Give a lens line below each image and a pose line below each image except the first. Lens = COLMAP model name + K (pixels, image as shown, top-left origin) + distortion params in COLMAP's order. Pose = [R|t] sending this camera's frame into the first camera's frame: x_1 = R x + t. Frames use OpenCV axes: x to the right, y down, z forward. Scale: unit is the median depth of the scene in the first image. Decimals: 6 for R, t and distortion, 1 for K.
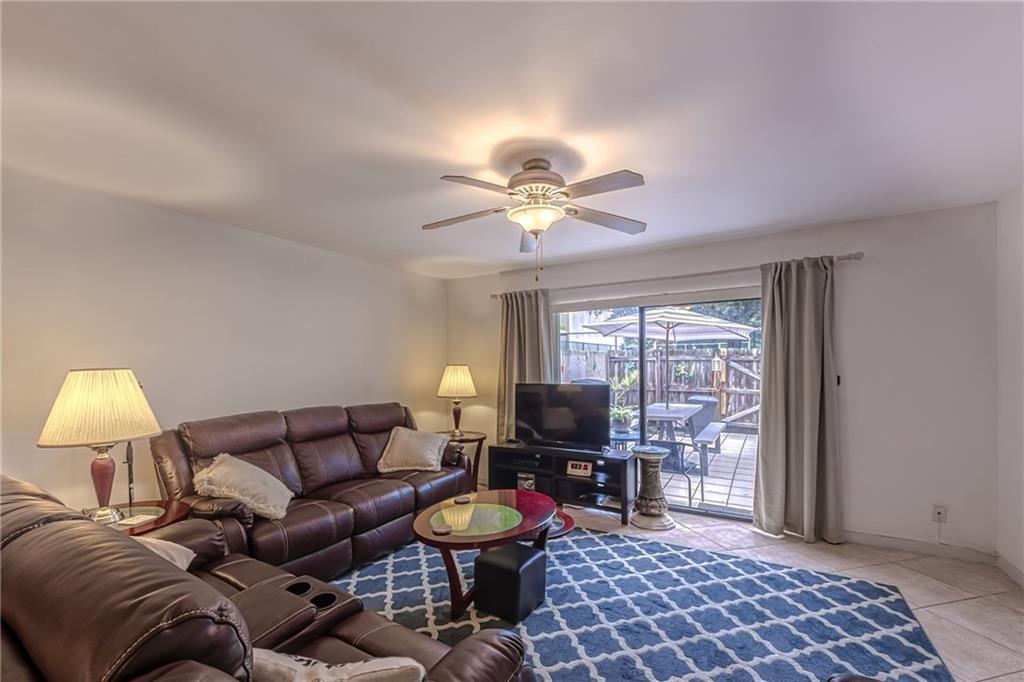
lens RADIAL K [[432.2, 0, 506.3], [0, 432.2, 368.4], [0, 0, 1]] dist [-0.002126, -0.000468]
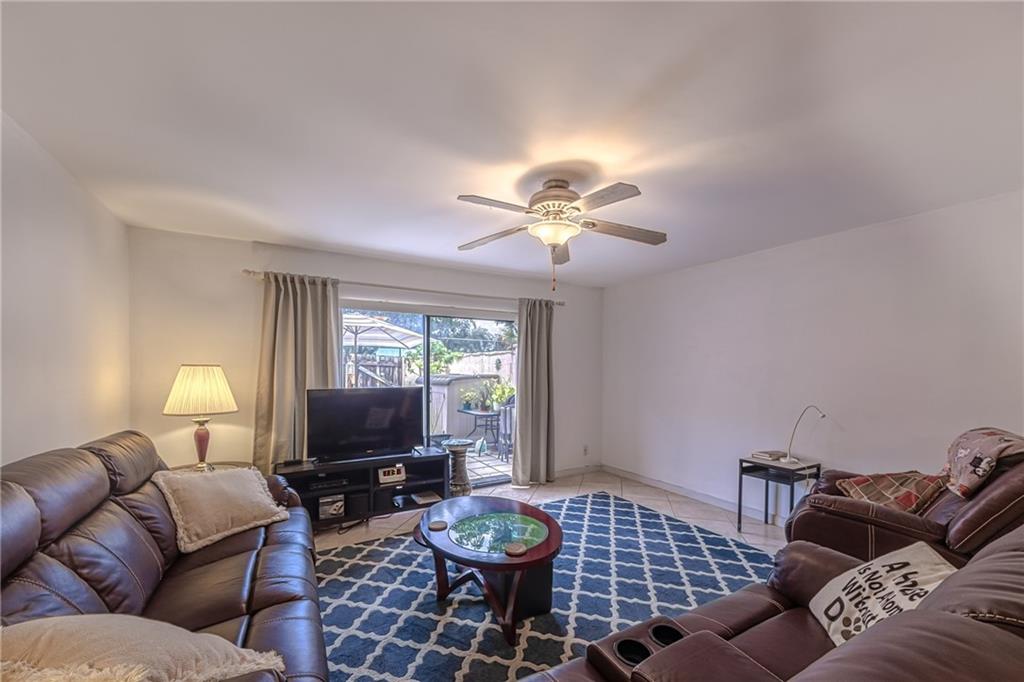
lens RADIAL K [[403.8, 0, 510.1], [0, 403.8, 369.1], [0, 0, 1]] dist [0.000702, -0.000114]
pose [[0.480786, 0.007811, 0.876803, -0.450442], [-0.000097, 0.999961, -0.008855, 0.003794], [-0.876838, 0.004173, 0.480768, 0.302670]]
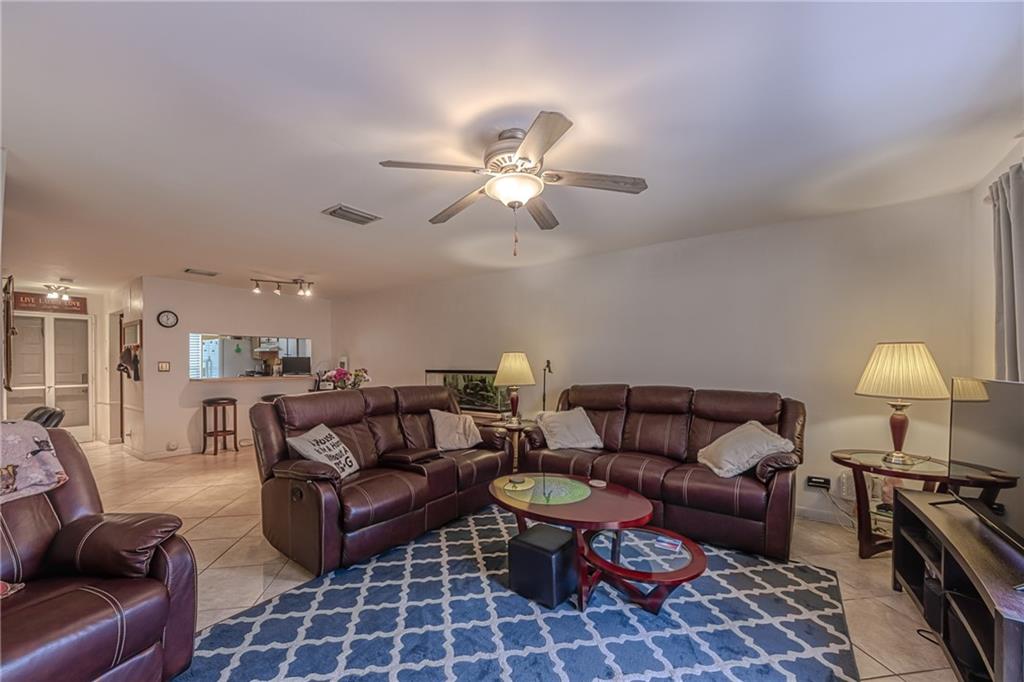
lens RADIAL K [[406.2, 0, 509.4], [0, 406.2, 367.7], [0, 0, 1]] dist [-0.001655, -0.000446]
pose [[-0.076870, 0.020721, -0.996826, 0.521630], [-0.002734, 0.999776, 0.020993, 0.016248], [0.997037, 0.004339, -0.076796, 0.544672]]
